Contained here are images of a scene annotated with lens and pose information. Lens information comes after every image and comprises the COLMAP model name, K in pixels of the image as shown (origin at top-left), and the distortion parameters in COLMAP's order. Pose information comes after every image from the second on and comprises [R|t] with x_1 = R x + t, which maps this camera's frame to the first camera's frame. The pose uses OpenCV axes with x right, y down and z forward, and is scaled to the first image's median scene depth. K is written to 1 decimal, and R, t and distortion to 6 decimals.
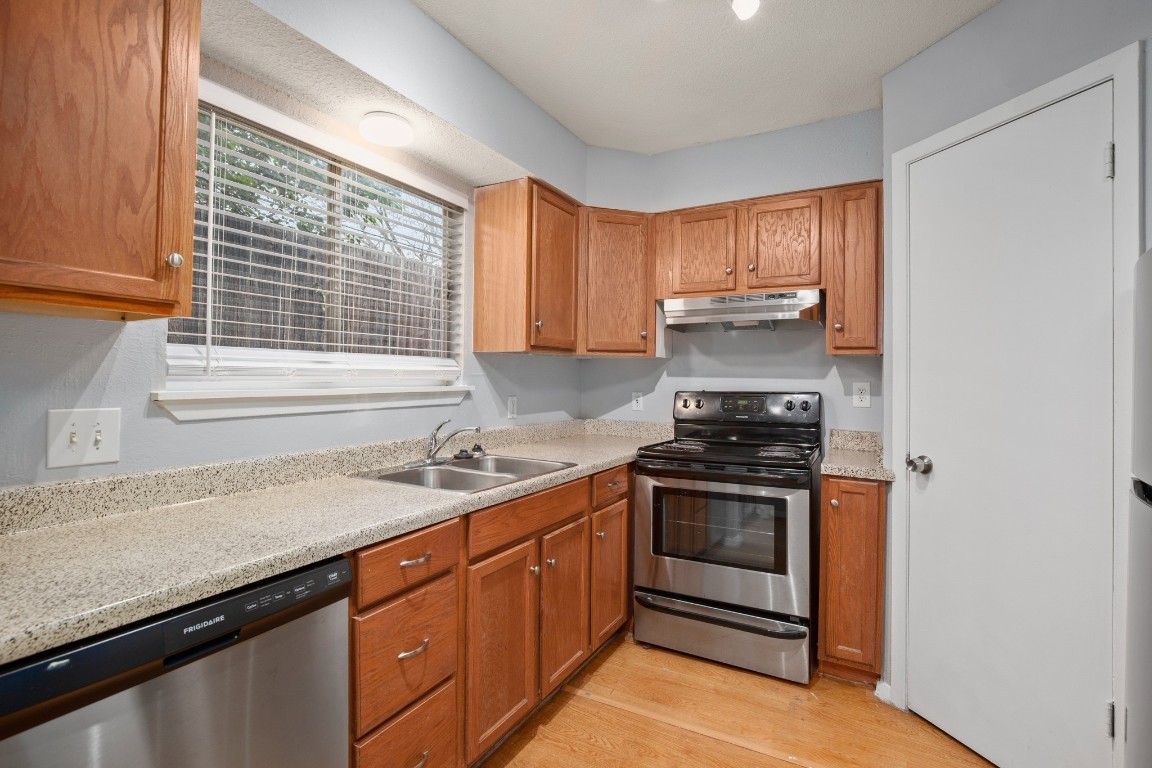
lens RADIAL K [[534.2, 0, 579.2], [0, 534.2, 370.9], [0, 0, 1]] dist [-0.012727, -0.000015]
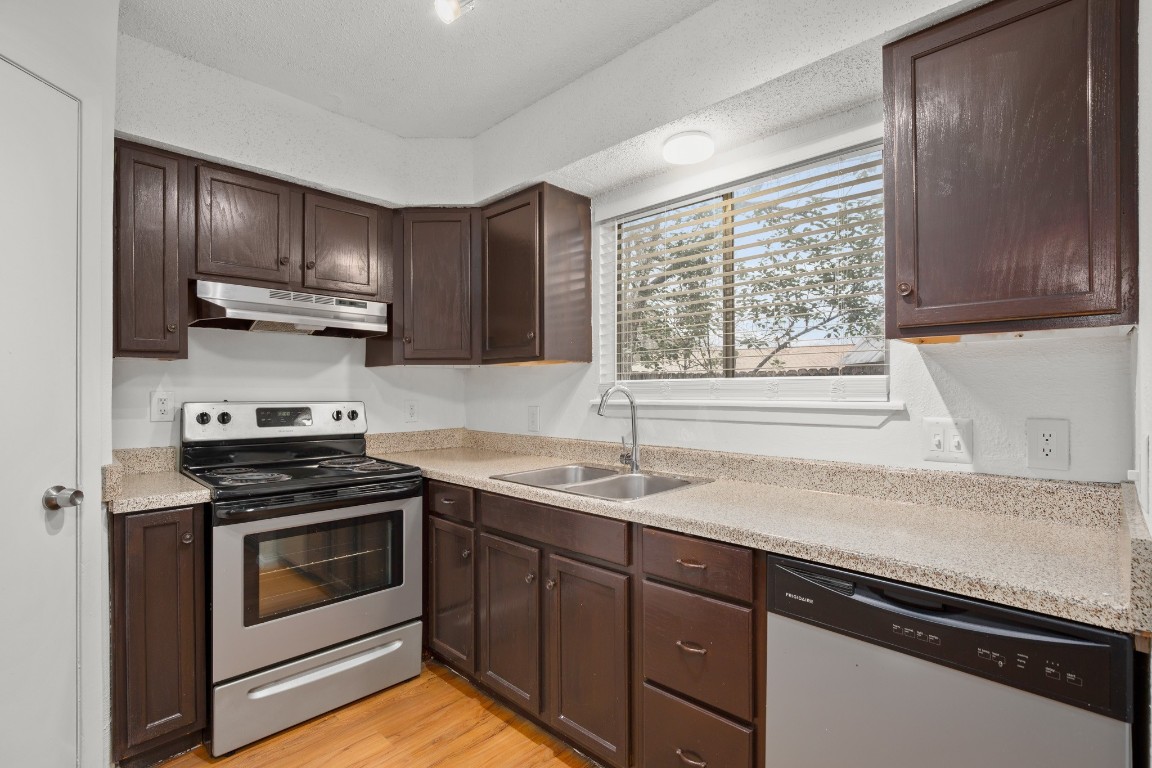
lens RADIAL K [[529.4, 0, 584.6], [0, 529.4, 387.4], [0, 0, 1]] dist [-0.015873, 0.000745]
pose [[0.251668, -0.008244, 0.967779, -0.470248], [-0.008384, 0.999908, 0.010698, -0.005083], [-0.967777, -0.010806, 0.251576, 0.396666]]
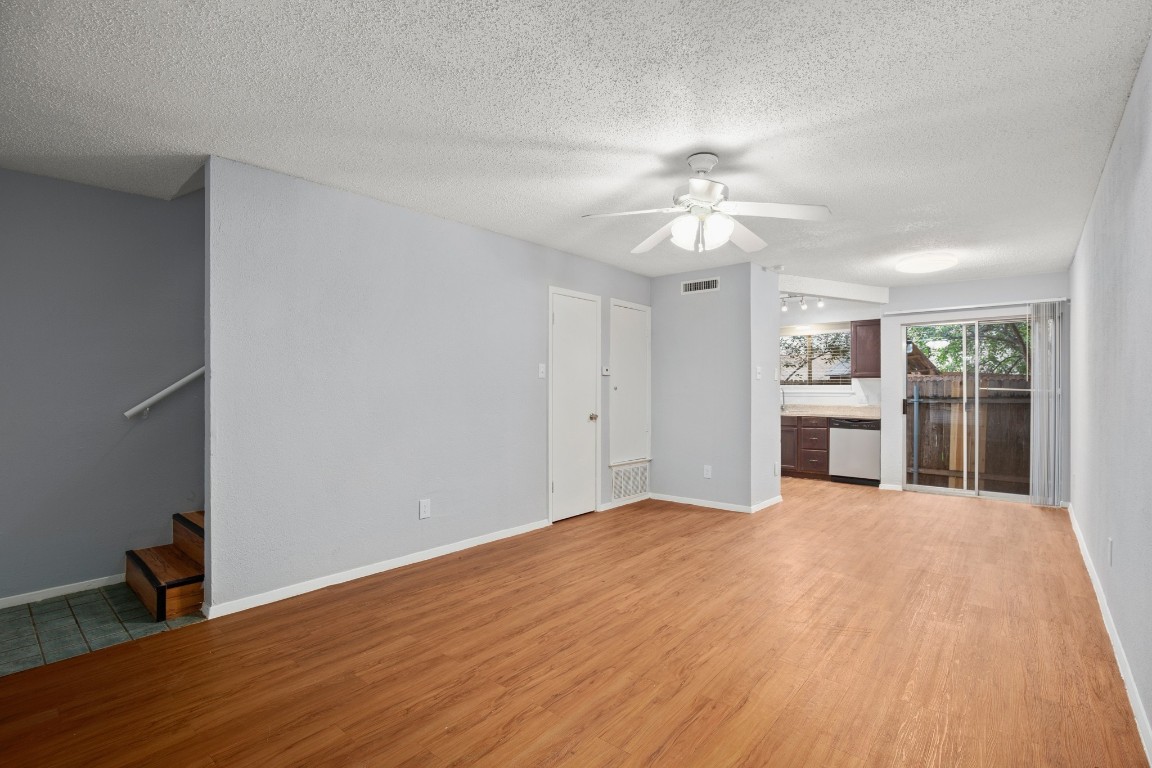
lens RADIAL K [[534.8, 0, 579.6], [0, 534.8, 391.4], [0, 0, 1]] dist [-0.022985, 0.000317]
pose [[0.215818, -0.015018, 0.976318, -3.232836], [-0.017133, 0.999670, 0.019164, -0.014273], [-0.976283, -0.020864, 0.215490, 1.106465]]
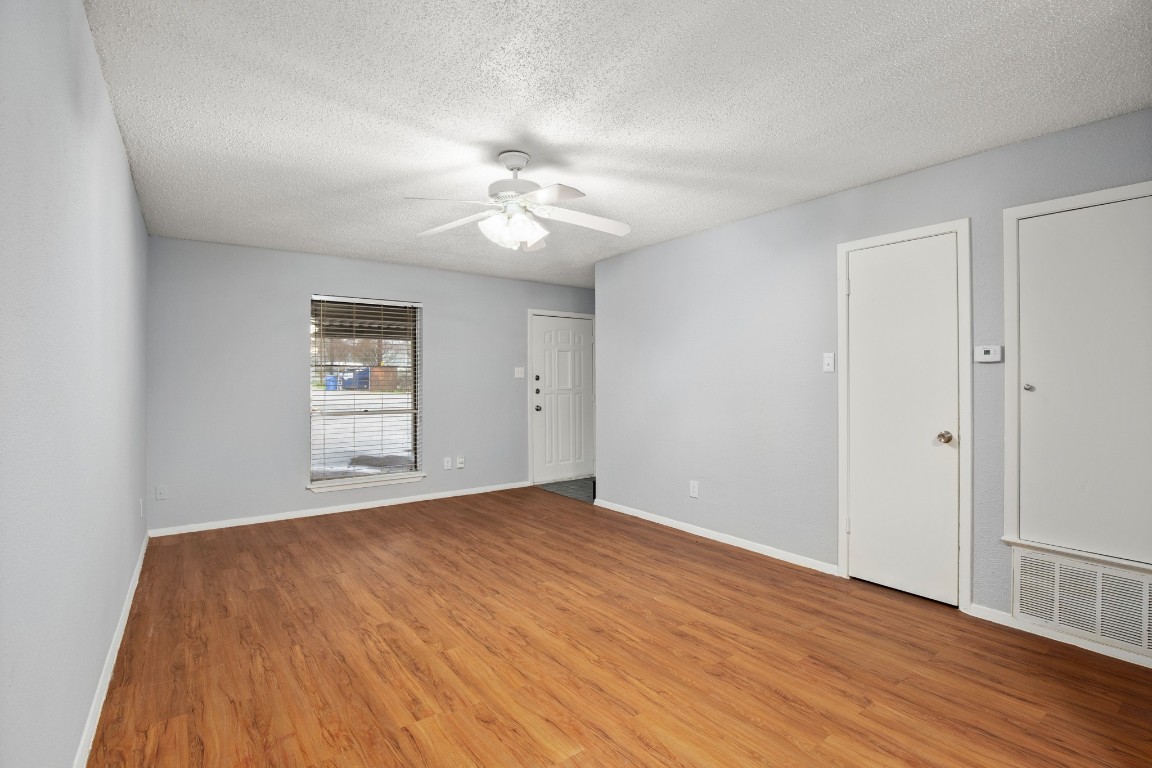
lens RADIAL K [[535.1, 0, 588.1], [0, 535.1, 379.9], [0, 0, 1]] dist [-0.028282, 0.000041]
pose [[0.910947, -0.007931, -0.412448, -1.220233], [0.014383, 0.999818, 0.012540, -0.030464], [0.412273, -0.017356, 0.910895, 0.004492]]
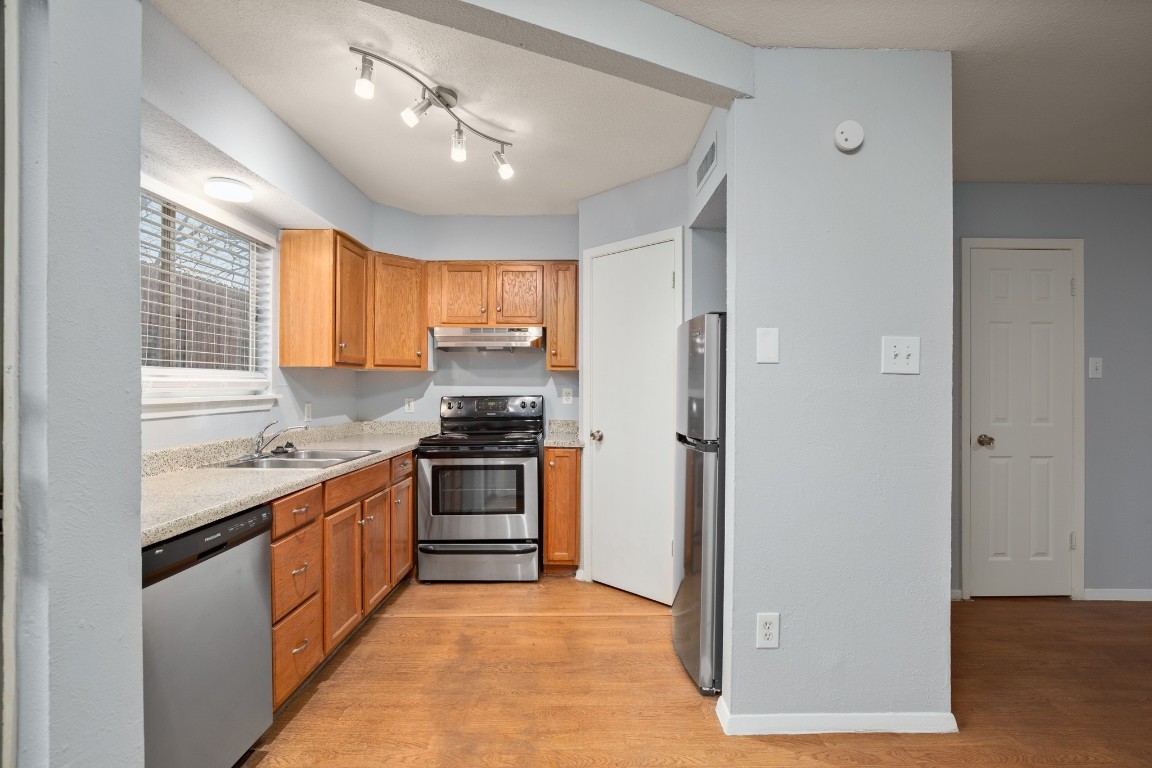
lens RADIAL K [[529.4, 0, 584.6], [0, 529.4, 387.4], [0, 0, 1]] dist [-0.015873, 0.000745]
pose [[0.871843, -0.009604, 0.489691, -0.193561], [0.001888, 0.999866, 0.016249, -0.006395], [-0.489781, -0.013242, 0.871745, -0.394852]]
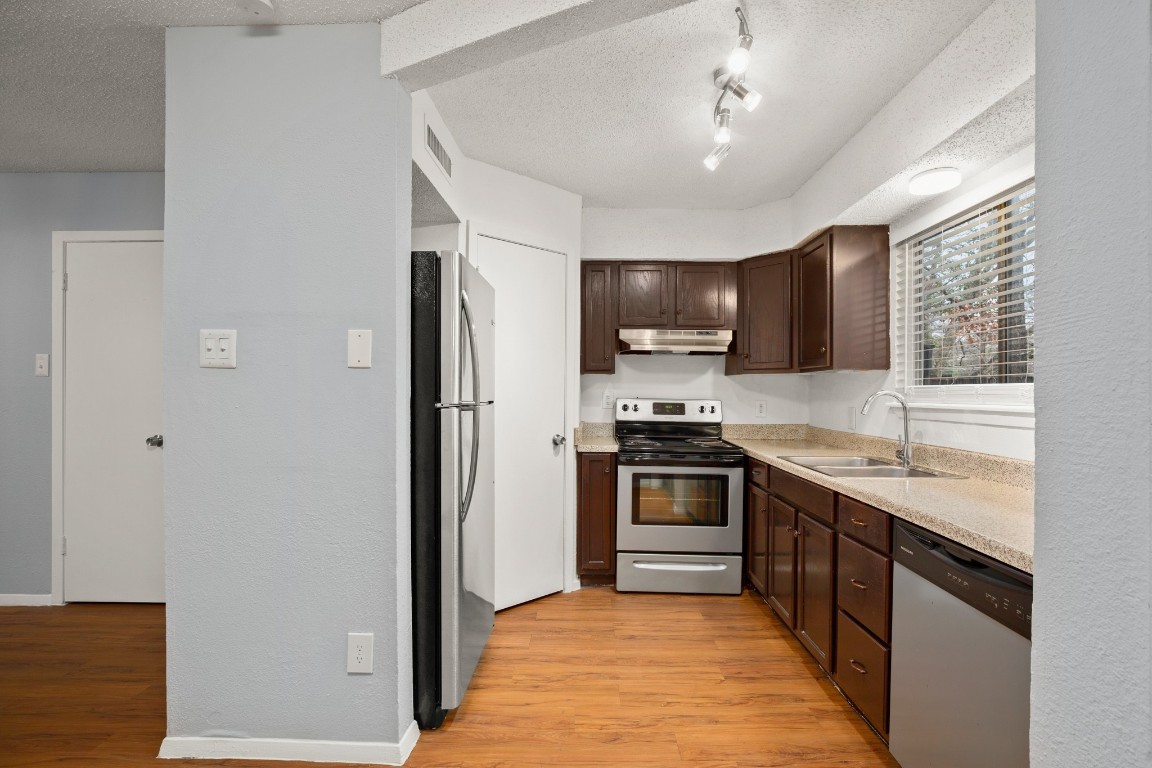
lens RADIAL K [[534.8, 0, 579.6], [0, 534.8, 391.4], [0, 0, 1]] dist [-0.022985, 0.000317]
pose [[0.886186, -0.004605, 0.463308, -0.624569], [-0.004550, 0.999816, 0.018642, -0.014232], [-0.463308, -0.018629, 0.886001, -0.109487]]
